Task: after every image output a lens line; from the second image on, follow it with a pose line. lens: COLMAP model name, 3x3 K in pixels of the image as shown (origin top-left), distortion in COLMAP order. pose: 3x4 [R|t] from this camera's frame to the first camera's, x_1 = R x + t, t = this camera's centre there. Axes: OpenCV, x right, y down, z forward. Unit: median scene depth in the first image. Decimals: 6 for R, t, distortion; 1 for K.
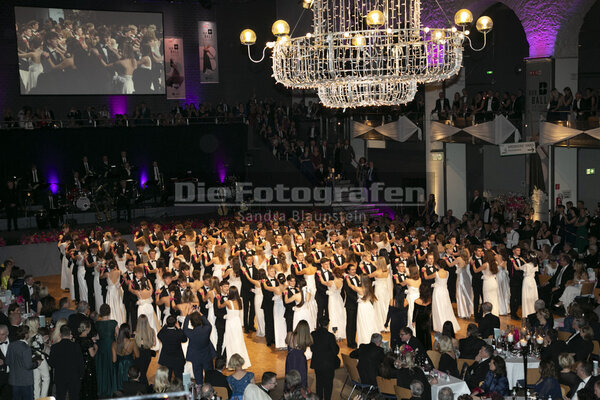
lens RADIAL K [[937.7, 0, 297.8], [0, 937.7, 203.2], [0, 0, 1]] dist [0.208369, 0.095010]
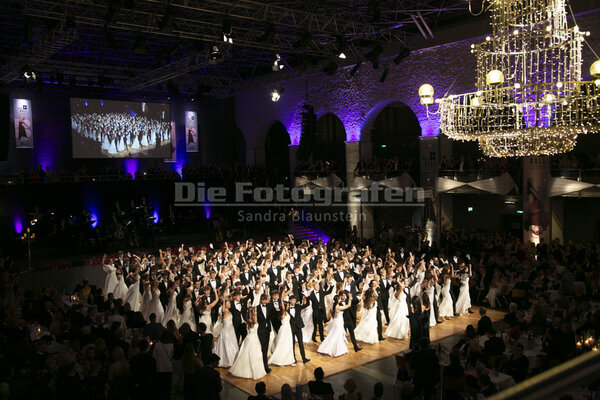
lens RADIAL K [[558.5, 0, 300.0], [0, 558.5, 200.0], [0, 0, 1]] dist [-0.016660, 0.089125]
pose [[0.985458, -0.005389, 0.169833, -0.119223], [0.013660, 0.998775, -0.047567, -0.008766], [-0.169368, 0.049195, 0.984324, 0.155776]]
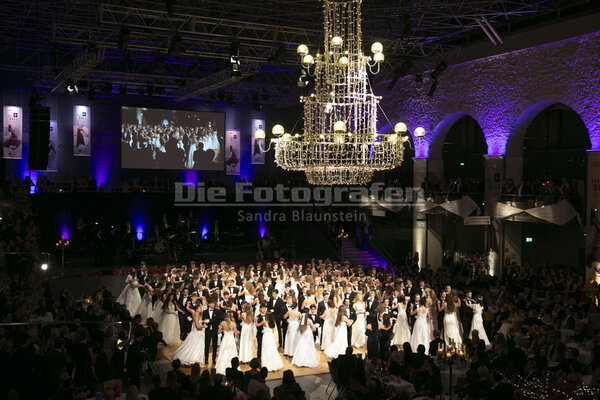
lens RADIAL K [[718.2, 0, 300.5], [0, 718.2, 204.0], [0, 0, 1]] dist [0.096557, 0.014553]
pose [[0.998224, 0.039309, -0.044761, 0.025805], [-0.042469, 0.996502, -0.071977, 0.004112], [0.041775, 0.073750, 0.996401, -0.044144]]
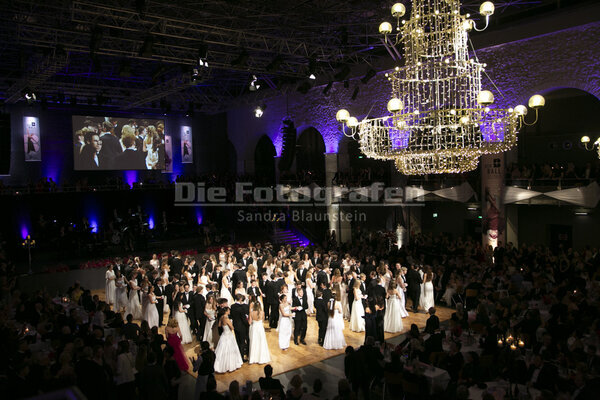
lens RADIAL K [[513.6, 0, 300.0], [0, 513.6, 200.0], [0, 0, 1]] dist [-0.053990, 0.091966]
pose [[0.985083, -0.009015, 0.171843, -0.085179], [0.019028, 0.998209, -0.056709, -0.013362], [-0.171024, 0.059133, 0.983491, 0.147431]]
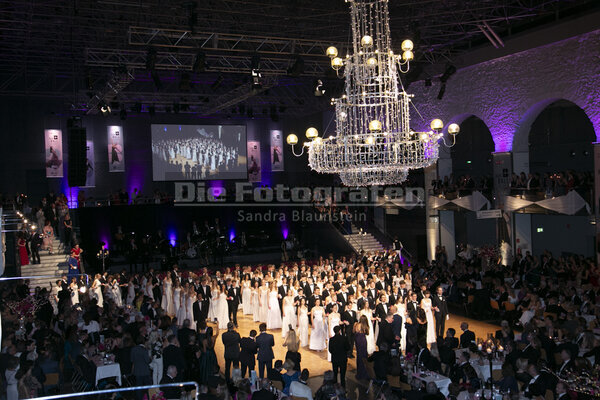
lens RADIAL K [[645.6, 0, 298.0], [0, 645.6, 203.5], [0, 0, 1]] dist [0.050612, 0.032873]
pose [[0.997698, -0.007689, -0.067376, 0.009377], [0.002552, 0.997105, -0.076000, 0.000383], [0.067766, 0.075653, 0.994829, 0.001169]]
